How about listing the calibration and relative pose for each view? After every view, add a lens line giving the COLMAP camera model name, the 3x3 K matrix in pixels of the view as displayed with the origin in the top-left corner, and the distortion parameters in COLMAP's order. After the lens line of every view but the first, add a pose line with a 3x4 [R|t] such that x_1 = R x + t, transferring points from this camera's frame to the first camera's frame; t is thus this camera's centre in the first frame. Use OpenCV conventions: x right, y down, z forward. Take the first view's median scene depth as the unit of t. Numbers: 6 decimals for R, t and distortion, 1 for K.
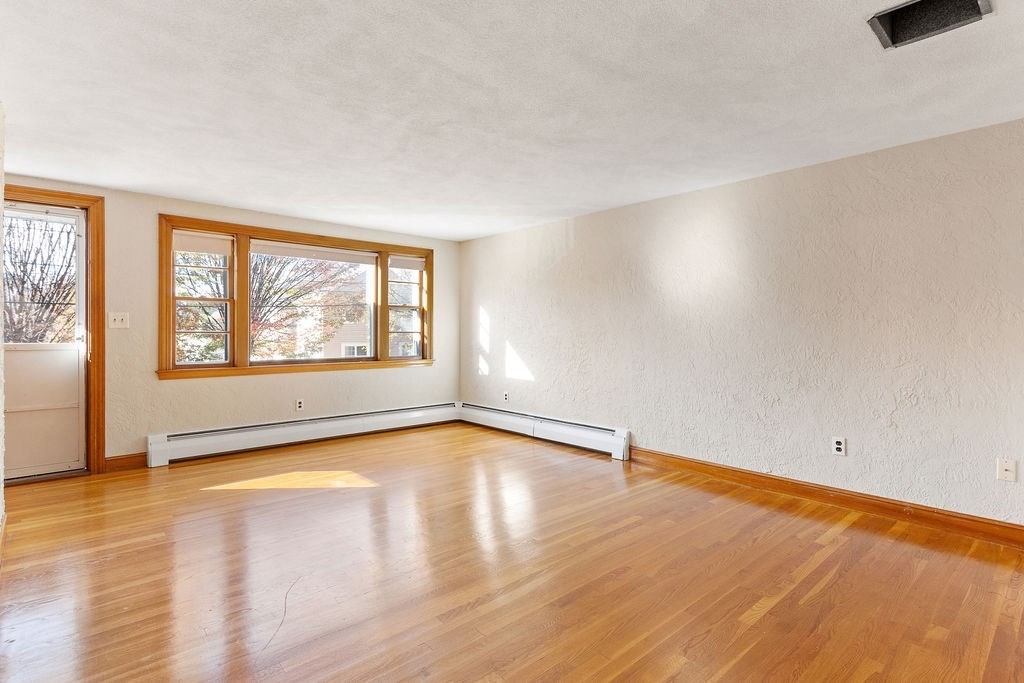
lens RADIAL K [[494.2, 0, 512.0], [0, 494.2, 341.5], [0, 0, 1]] dist [0.000307, 0.000230]
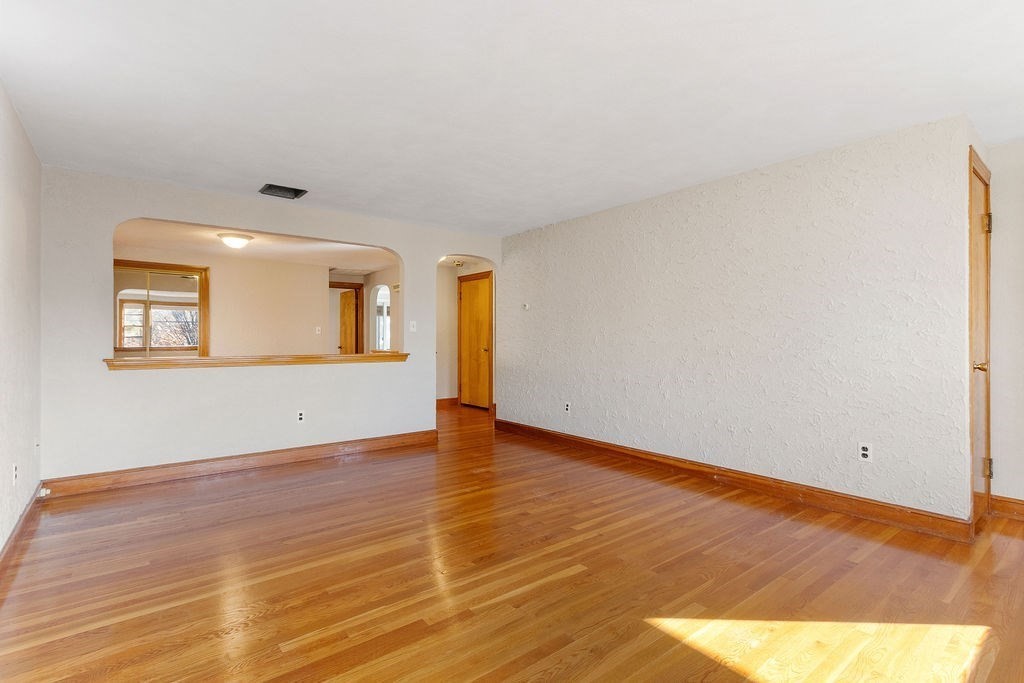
lens RADIAL K [[494.2, 0, 512.0], [0, 494.2, 341.5], [0, 0, 1]] dist [0.000307, 0.000230]
pose [[-0.998842, -0.001021, 0.048104, -0.119702], [0.000045, 0.999755, 0.022138, -0.010306], [-0.048115, 0.022114, -0.998597, 1.234414]]
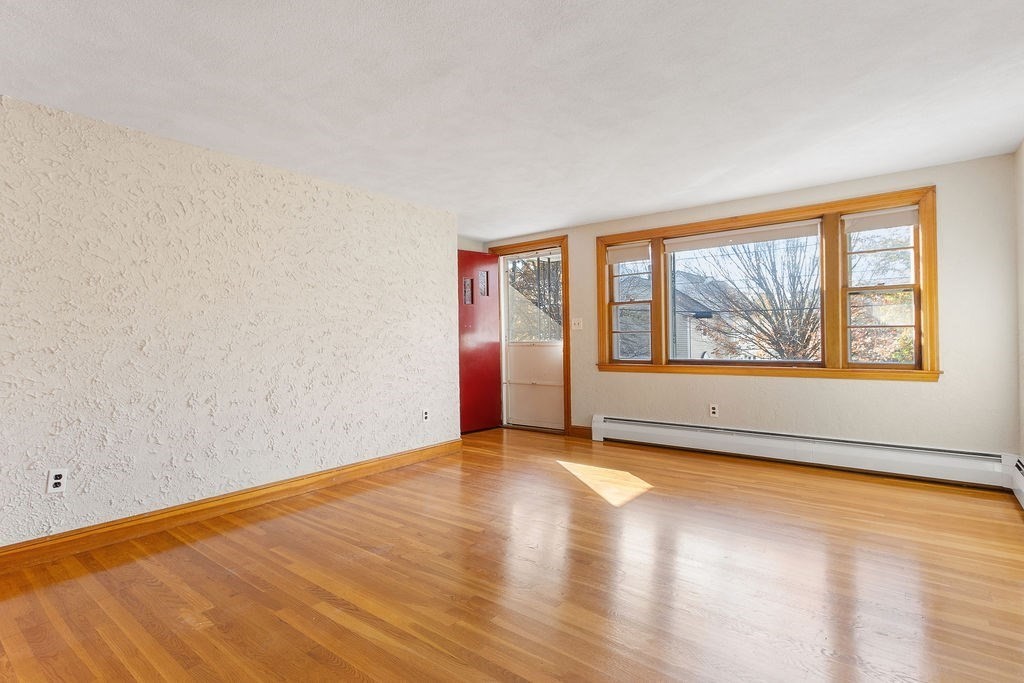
lens RADIAL K [[494.2, 0, 512.0], [0, 494.2, 341.5], [0, 0, 1]] dist [0.000307, 0.000230]
pose [[0.189693, 0.002474, -0.981840, 0.445411], [-0.003510, 0.999992, 0.001842, 0.001722], [0.981837, 0.003097, 0.189701, 0.533029]]
